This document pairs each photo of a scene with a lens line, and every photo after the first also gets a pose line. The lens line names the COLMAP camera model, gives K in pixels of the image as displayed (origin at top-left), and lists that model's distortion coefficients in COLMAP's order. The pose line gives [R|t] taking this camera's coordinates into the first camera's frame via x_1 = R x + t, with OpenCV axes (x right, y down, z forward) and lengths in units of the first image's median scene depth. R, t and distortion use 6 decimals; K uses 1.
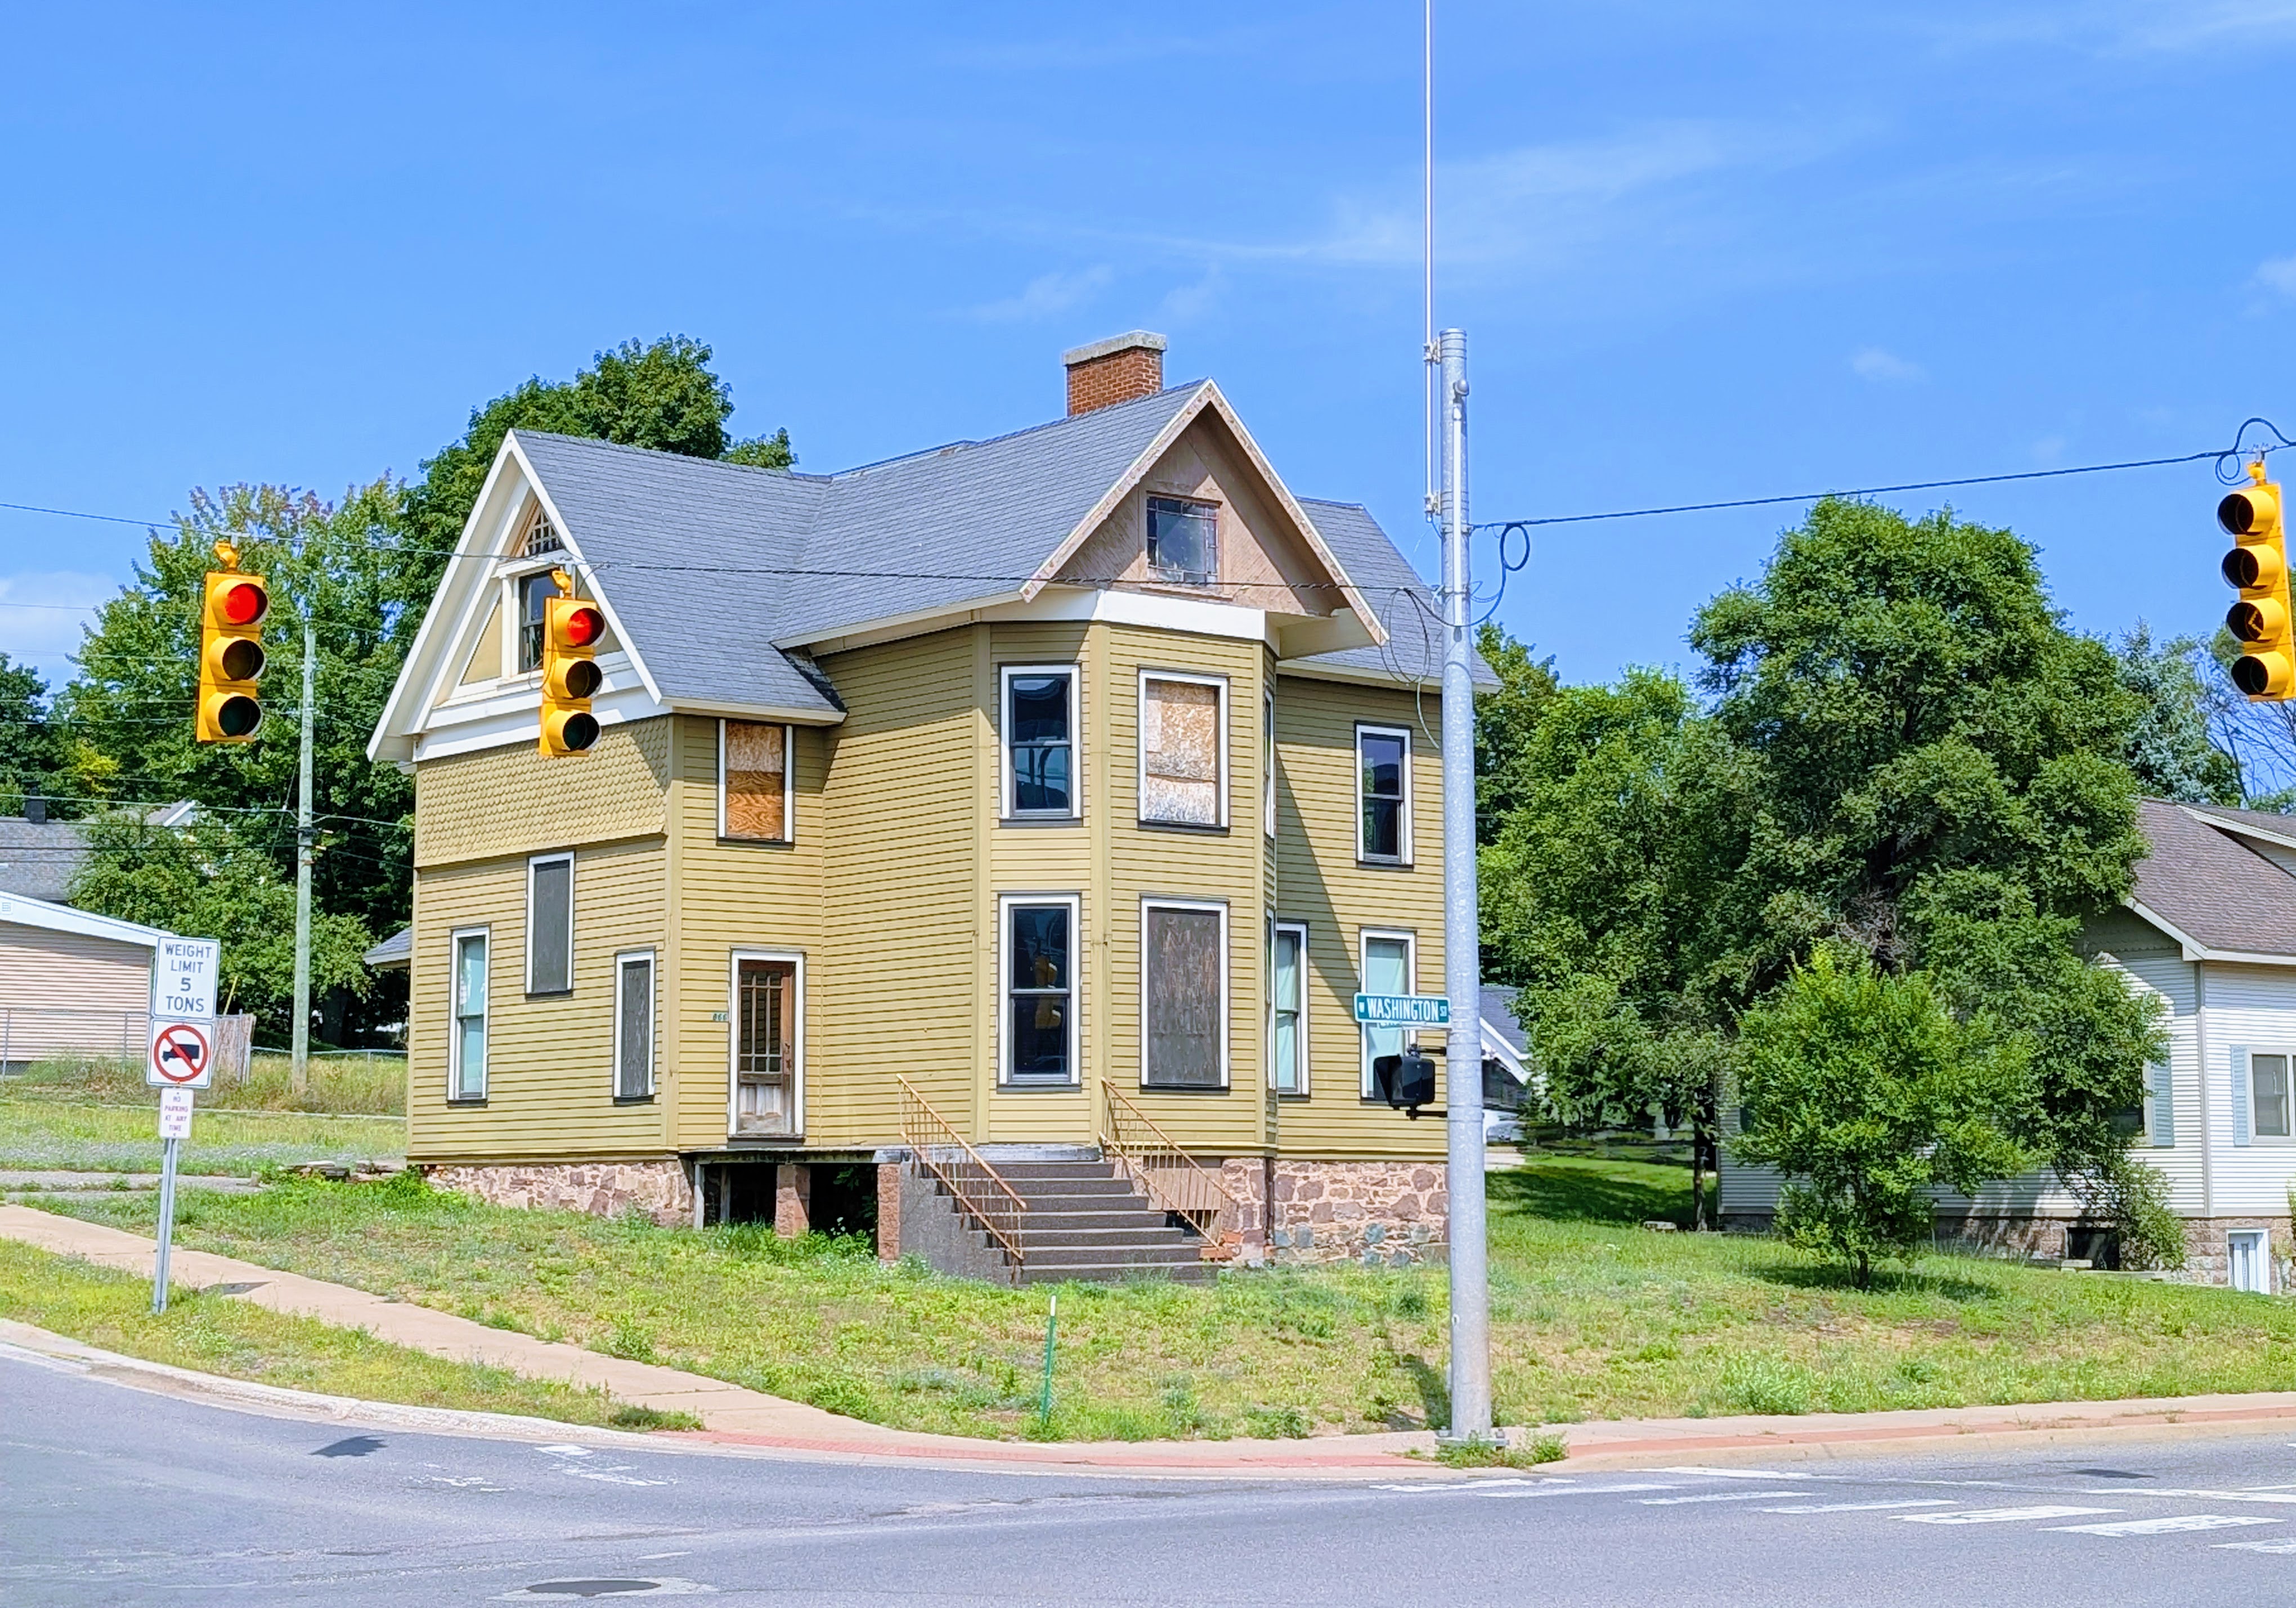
lens RADIAL K [[3650.8, 0, 1148.0], [0, 3650.8, 804.0], [0, 0, 1]] dist [0.105422, 0.025755]
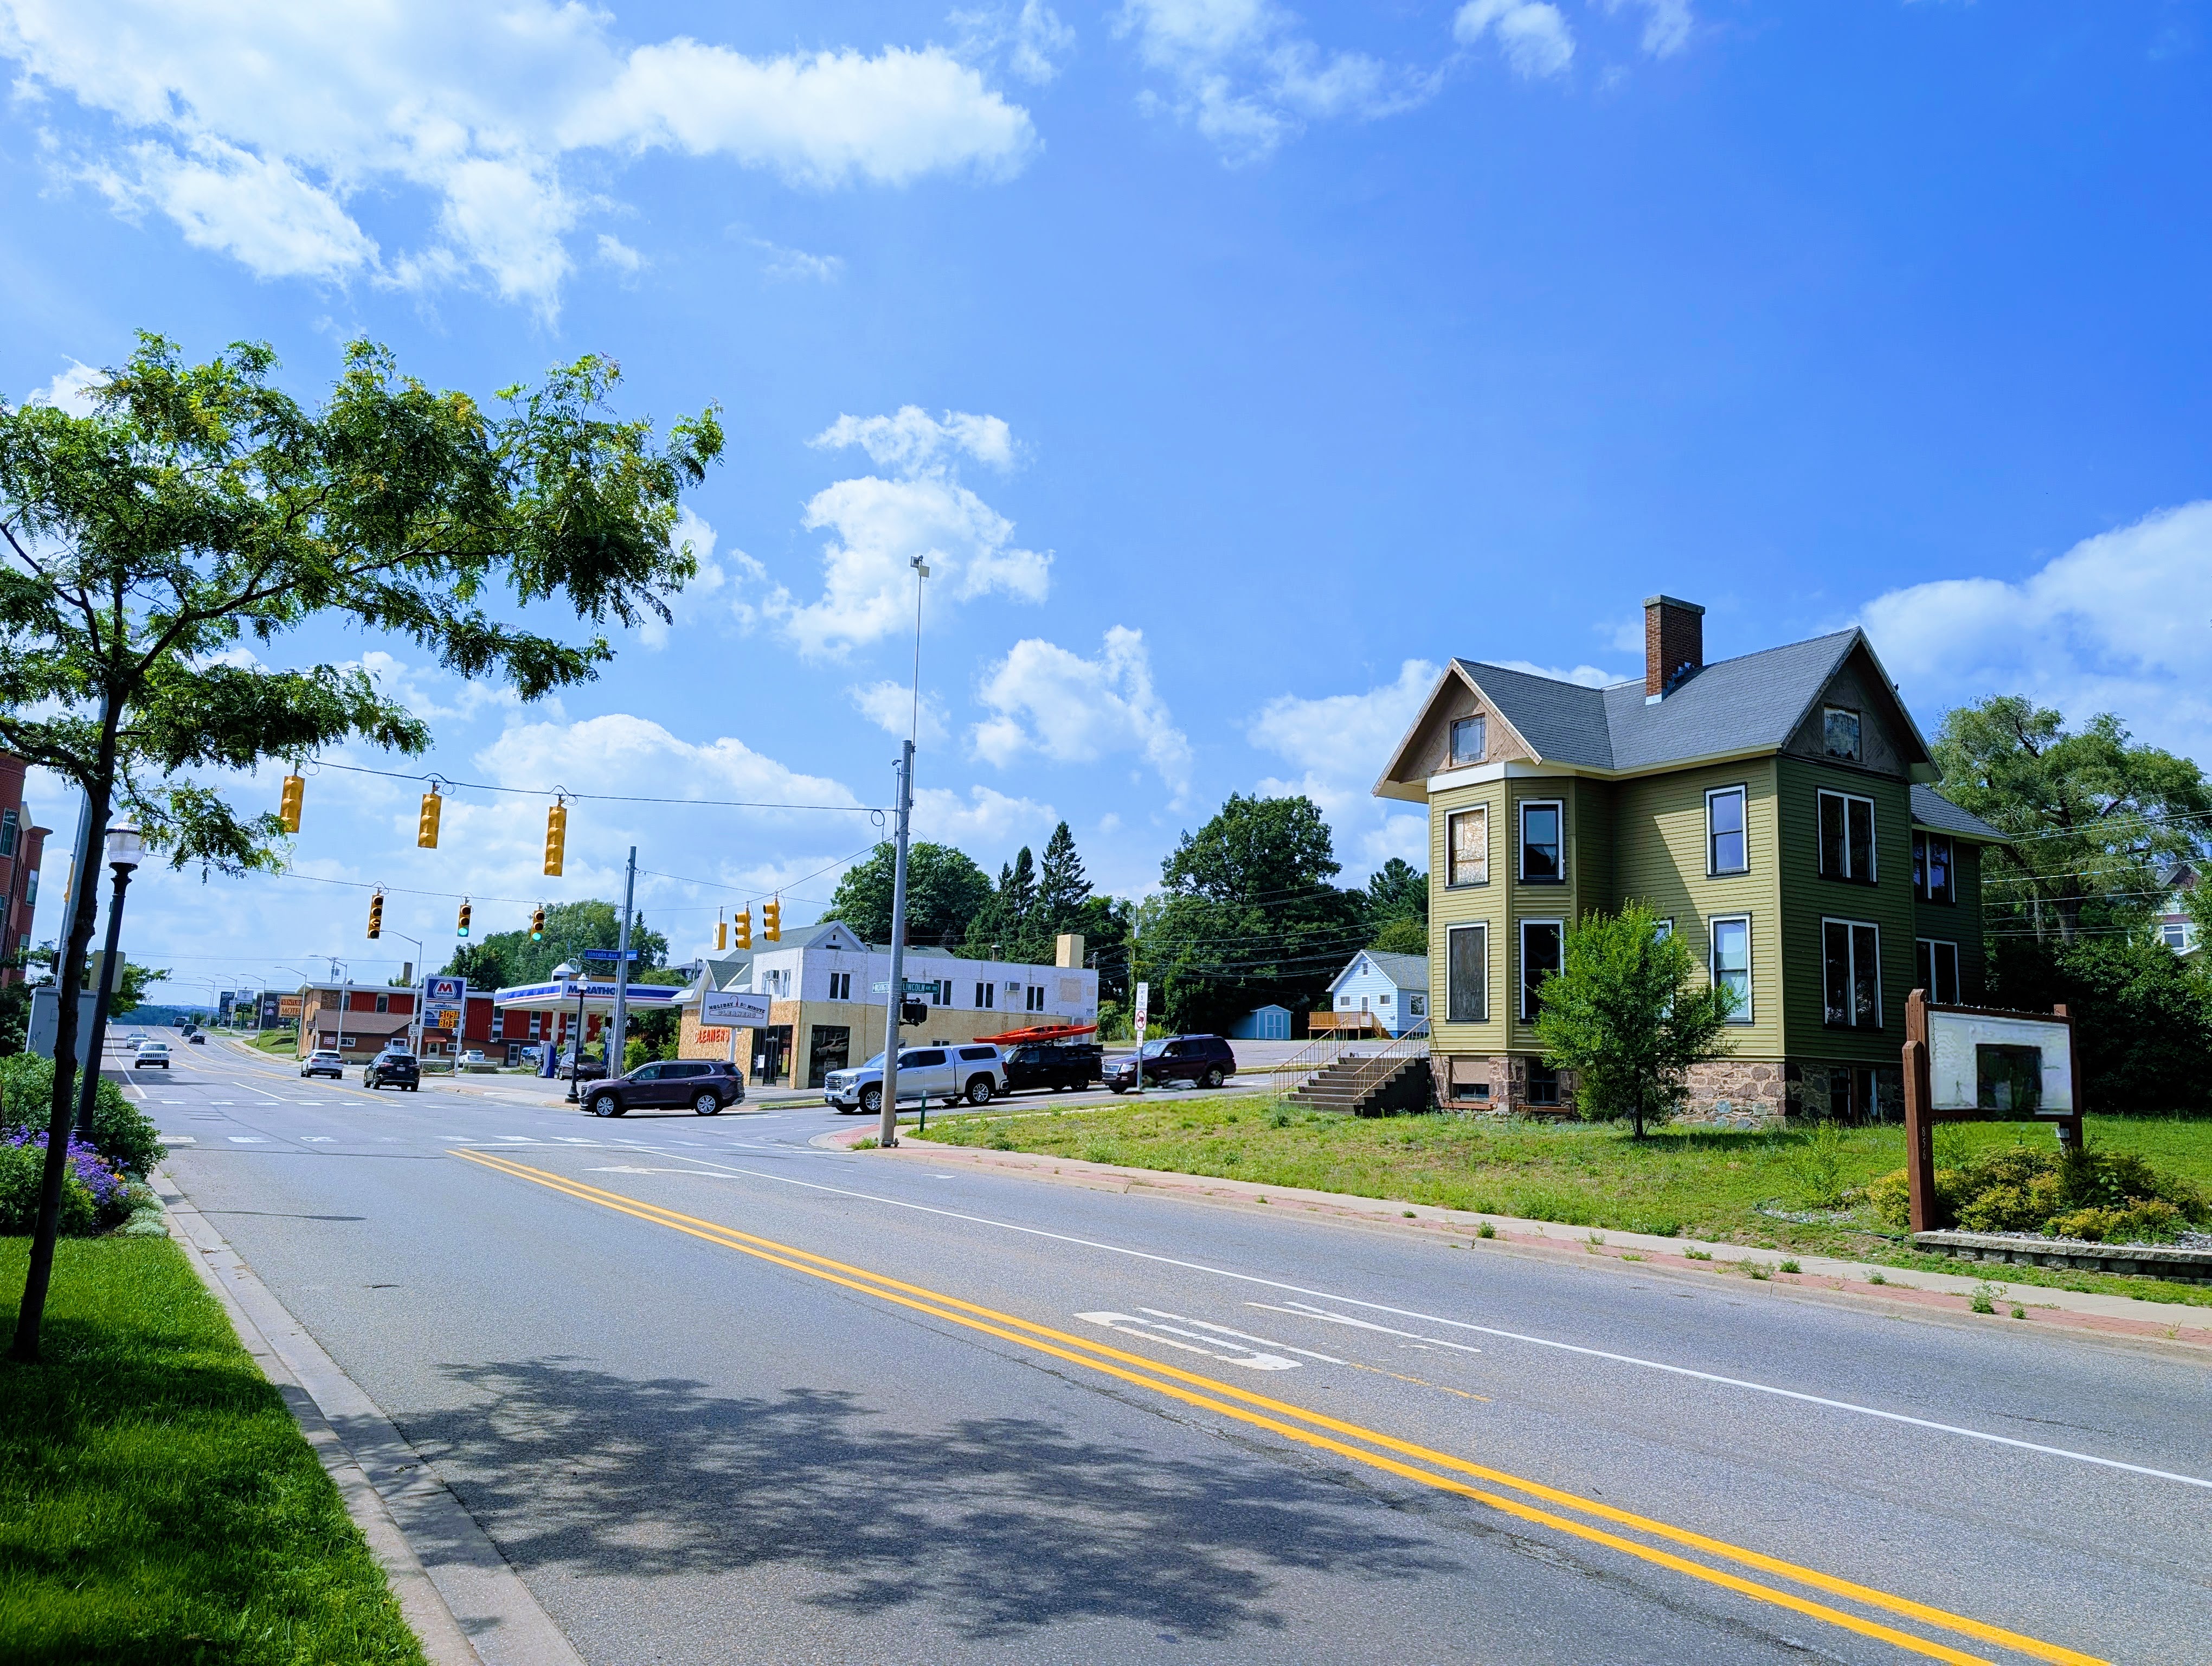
lens RADIAL K [[1597.2, 0, 1106.0], [0, 1597.2, 833.0], [0, 0, 1]] dist [-0.001594, -0.003900]
pose [[-0.130537, -0.156175, -0.979066, 0.851443], [0.070927, 0.983514, -0.166341, 0.104007], [0.988903, -0.091155, -0.117308, 0.890423]]
